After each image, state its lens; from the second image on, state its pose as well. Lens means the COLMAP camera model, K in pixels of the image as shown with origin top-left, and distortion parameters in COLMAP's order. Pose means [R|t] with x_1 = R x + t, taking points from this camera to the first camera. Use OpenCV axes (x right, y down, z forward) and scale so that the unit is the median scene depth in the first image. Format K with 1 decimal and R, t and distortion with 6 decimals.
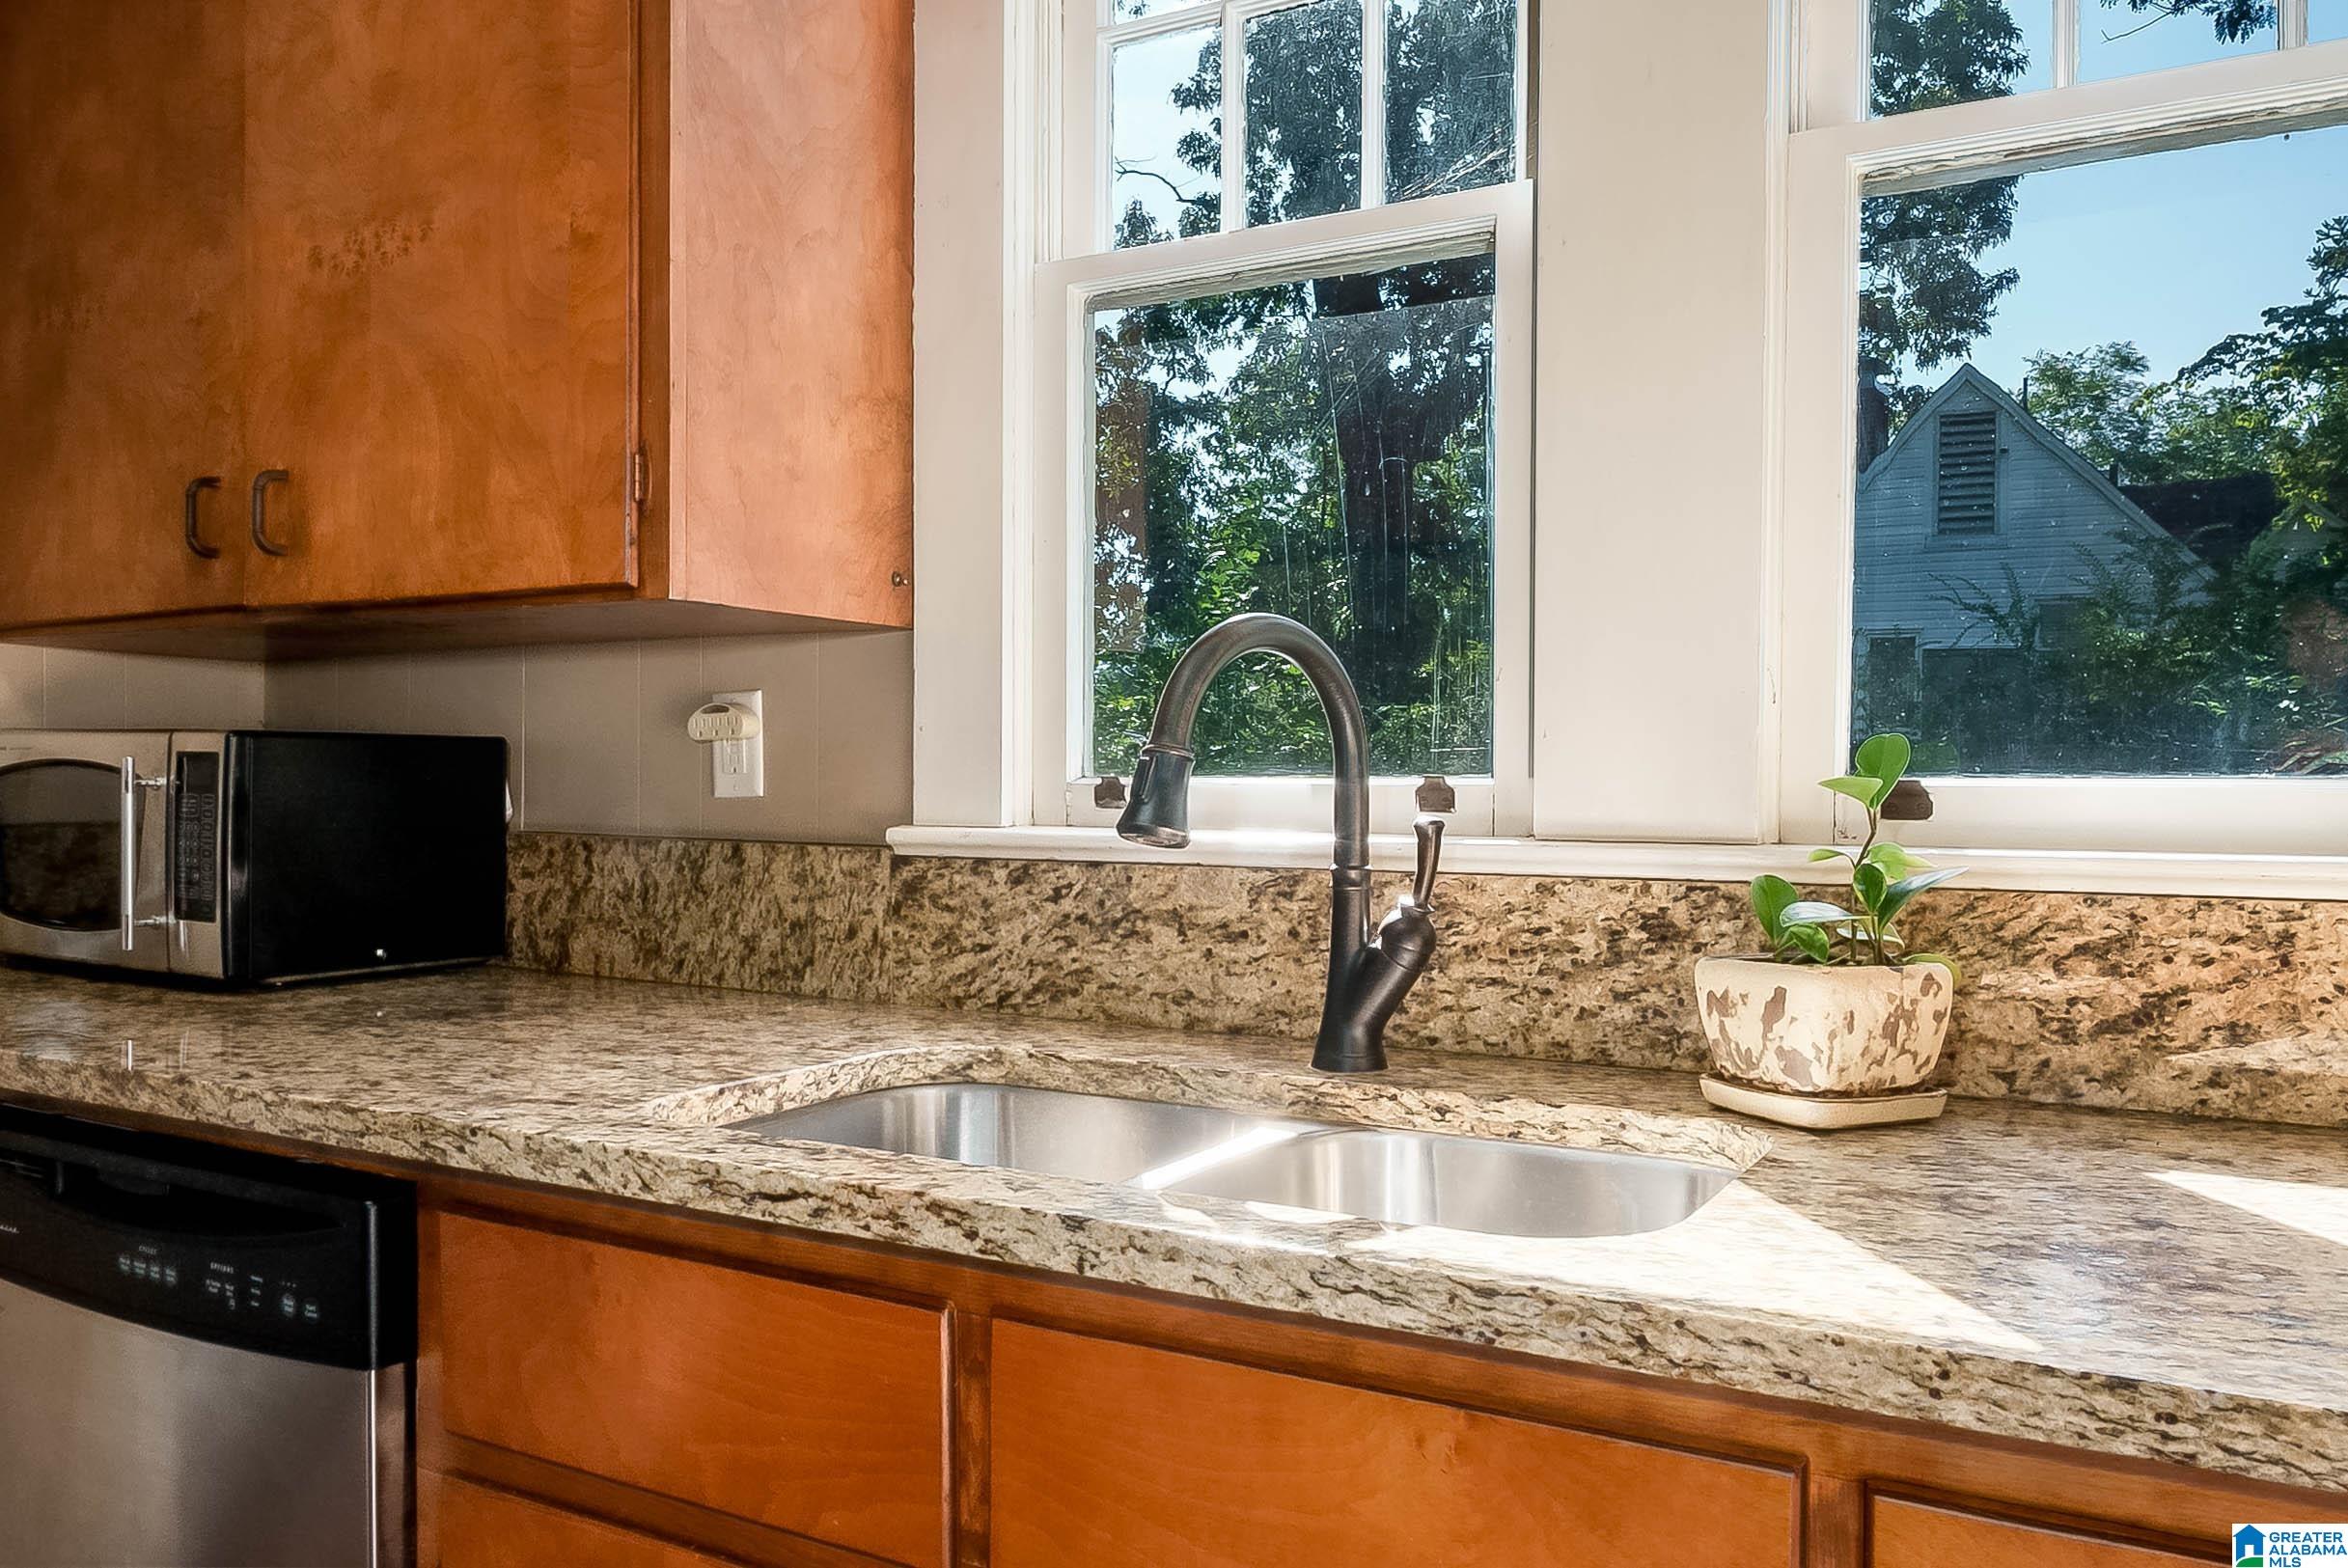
lens RADIAL K [[1771.4, 0, 1174.0], [0, 1771.4, 784.0], [0, 0, 1]] dist [-0.002296, 0.004540]
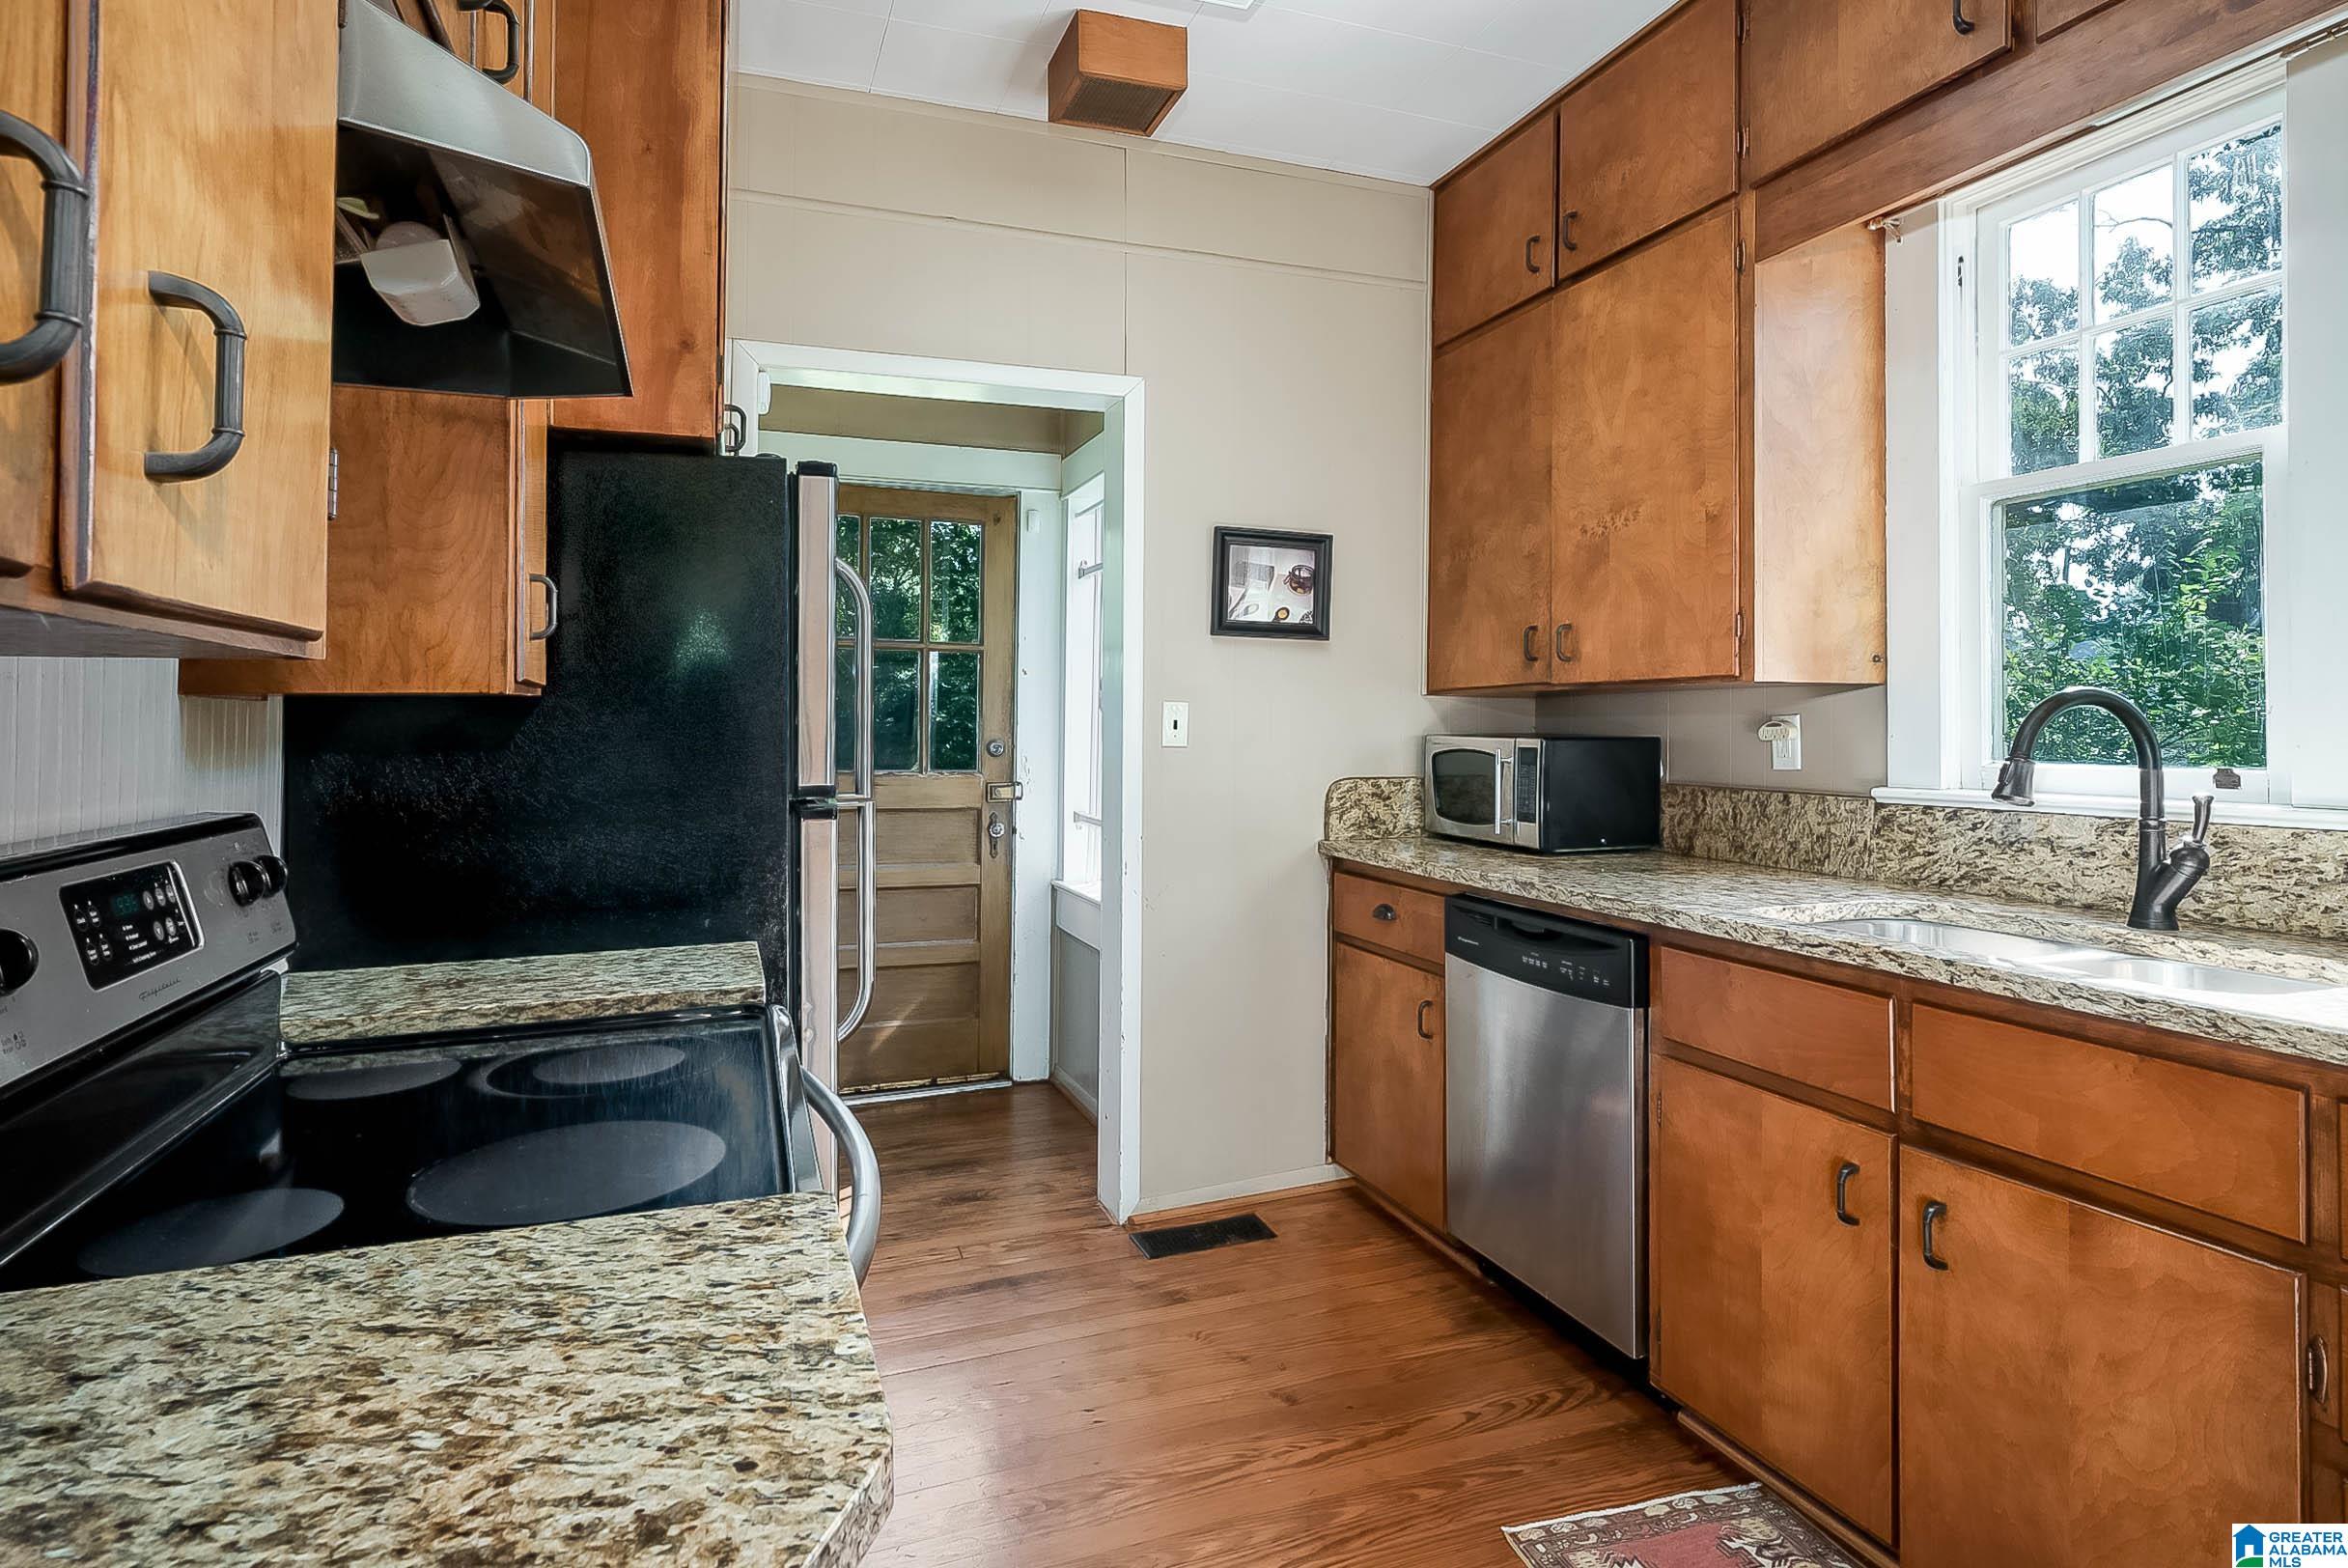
lens RADIAL K [[1233.3, 0, 1188.3], [0, 1233.3, 736.0], [0, 0, 1]] dist [-0.000346, 0.000043]
pose [[0.777463, -0.003380, -0.628919, 0.113984], [0.003823, 0.999992, -0.000649, -0.037689], [0.628917, -0.001899, 0.777470, -0.559294]]
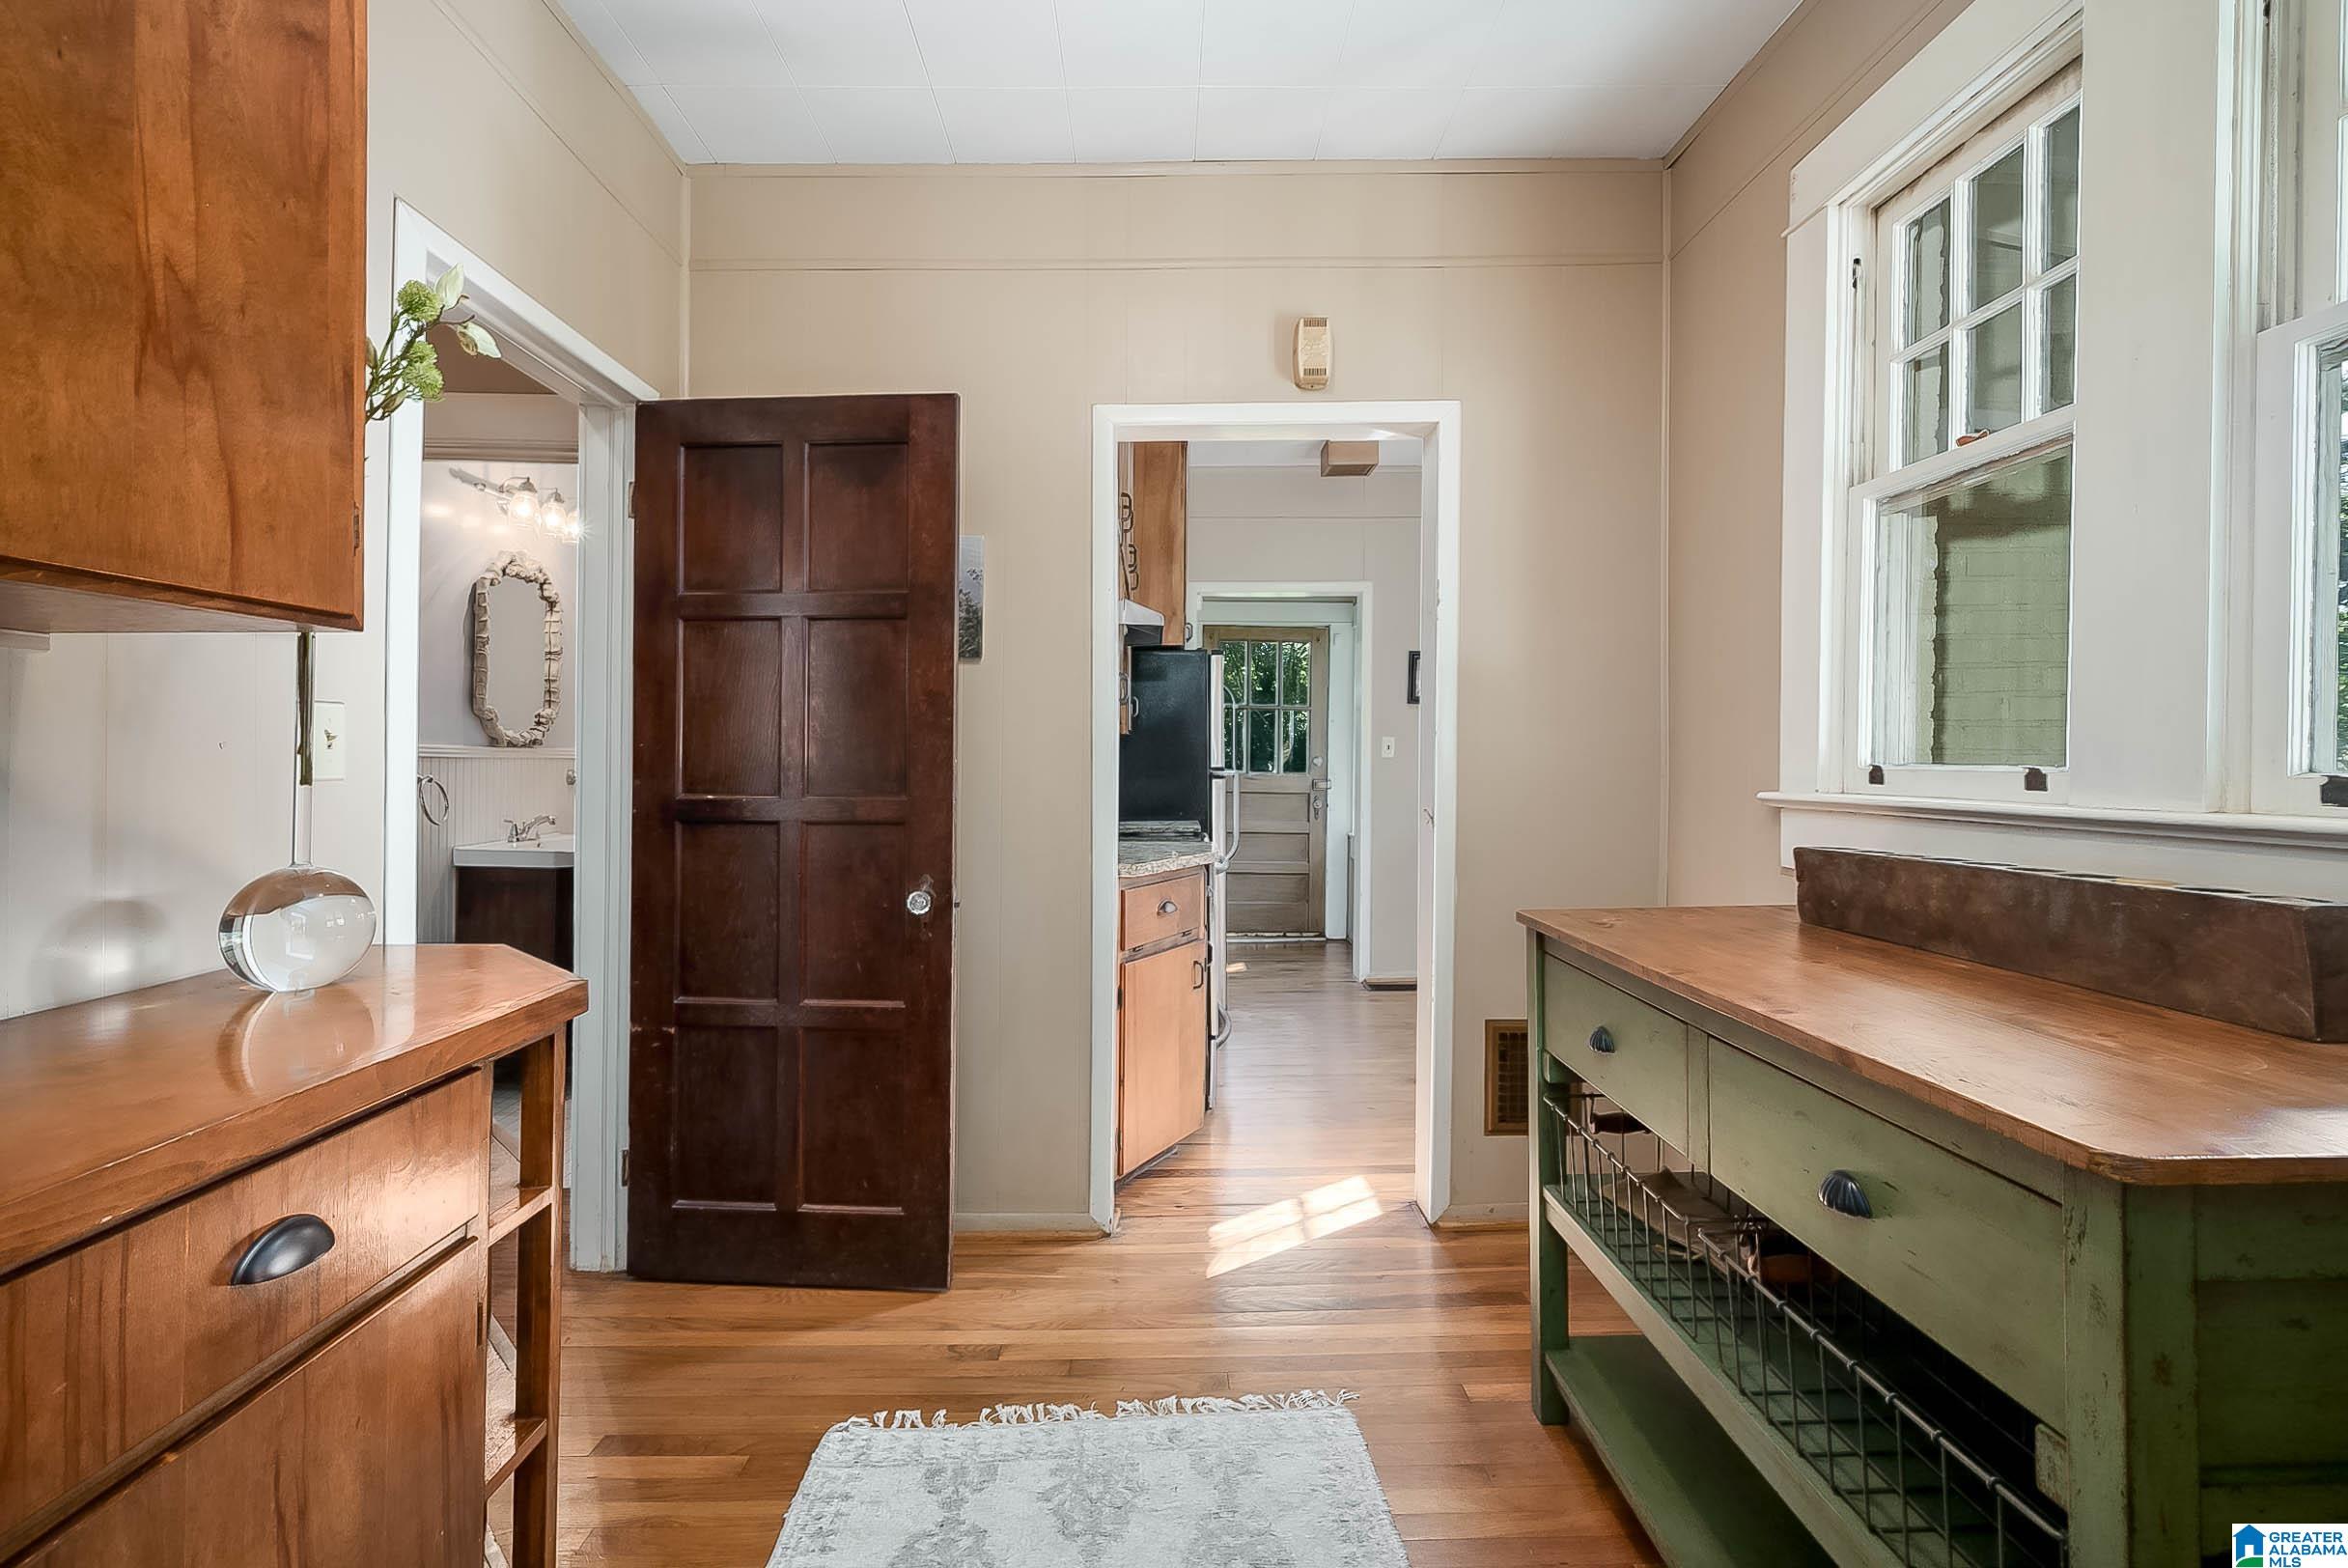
lens RADIAL K [[1016.9, 0, 1167.3], [0, 1016.9, 771.6], [0, 0, 1]] dist [-0.000628, -0.000049]
pose [[0.498713, 0.000192, -0.866767, 1.287318], [0.003785, 0.999990, 0.002399, 0.010297], [0.866759, -0.004477, 0.498707, -1.277446]]
